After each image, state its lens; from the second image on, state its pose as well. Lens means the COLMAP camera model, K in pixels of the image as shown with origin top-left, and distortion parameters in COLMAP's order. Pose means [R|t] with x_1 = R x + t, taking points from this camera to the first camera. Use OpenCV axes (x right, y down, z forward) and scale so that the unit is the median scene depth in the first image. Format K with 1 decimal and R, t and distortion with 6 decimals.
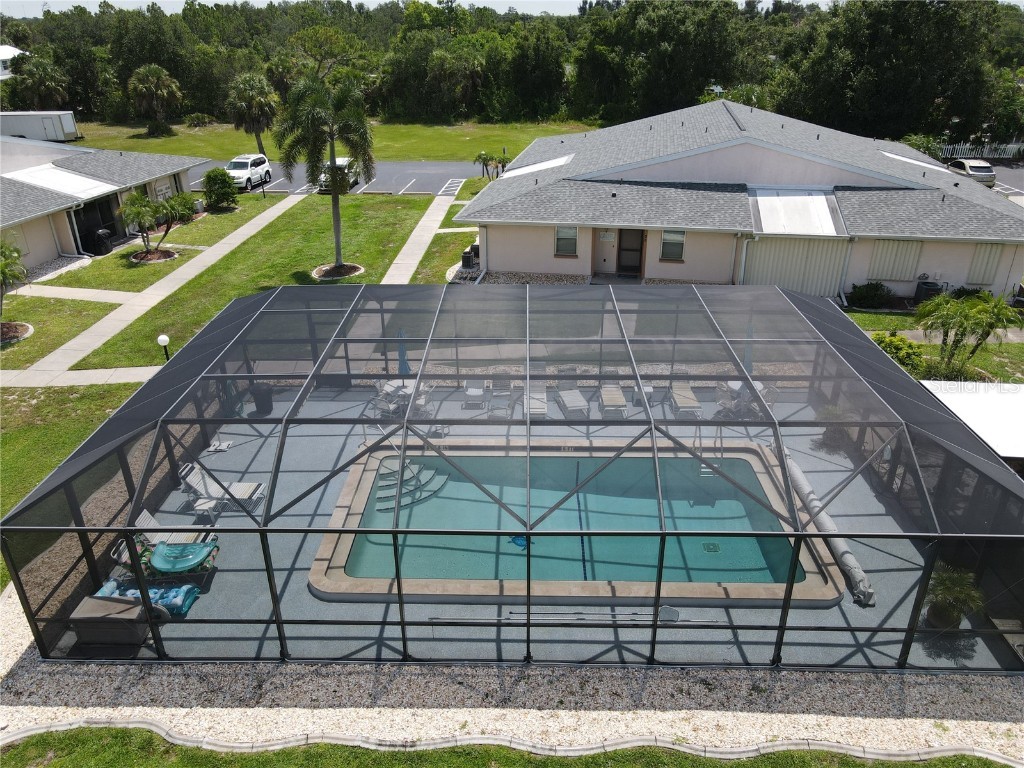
lens RADIAL K [[748.3, 0, 512.0], [0, 748.3, 384.0], [0, 0, 1]] dist [0.010292, 0.003351]
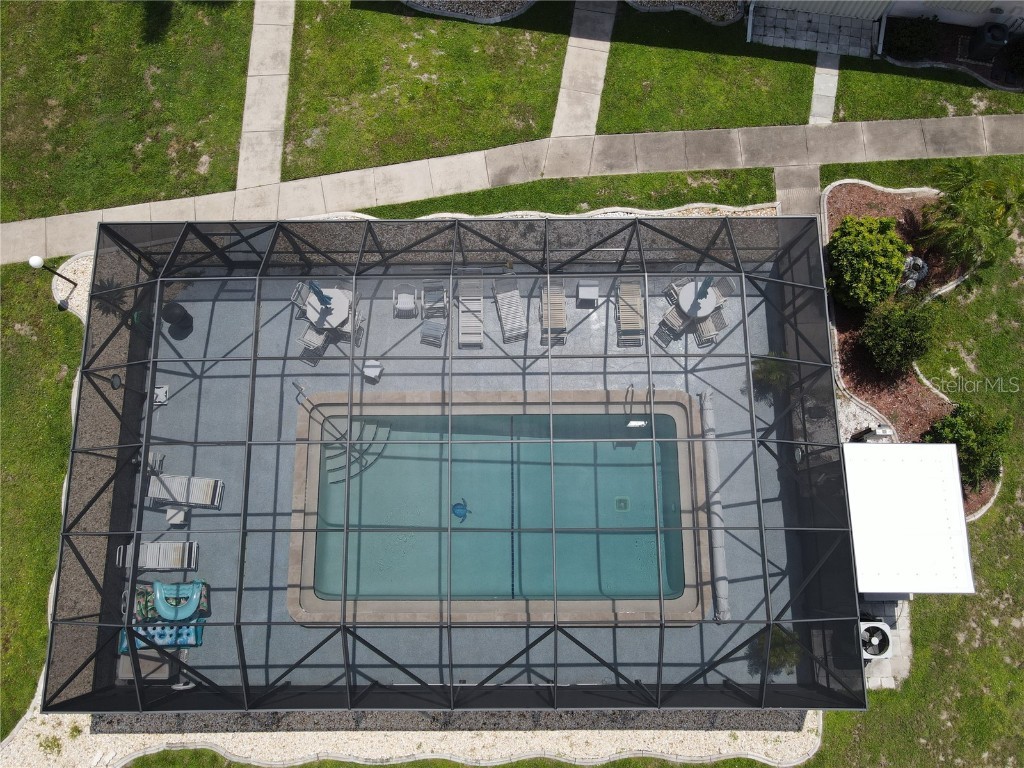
lens RADIAL K [[748.3, 0, 512.0], [0, 748.3, 384.0], [0, 0, 1]] dist [0.010292, 0.003351]
pose [[0.999652, -0.026328, 0.001900, 0.135504], [0.015055, 0.627782, 0.778244, -1.149018], [-0.021682, -0.777944, 0.627959, 0.596550]]
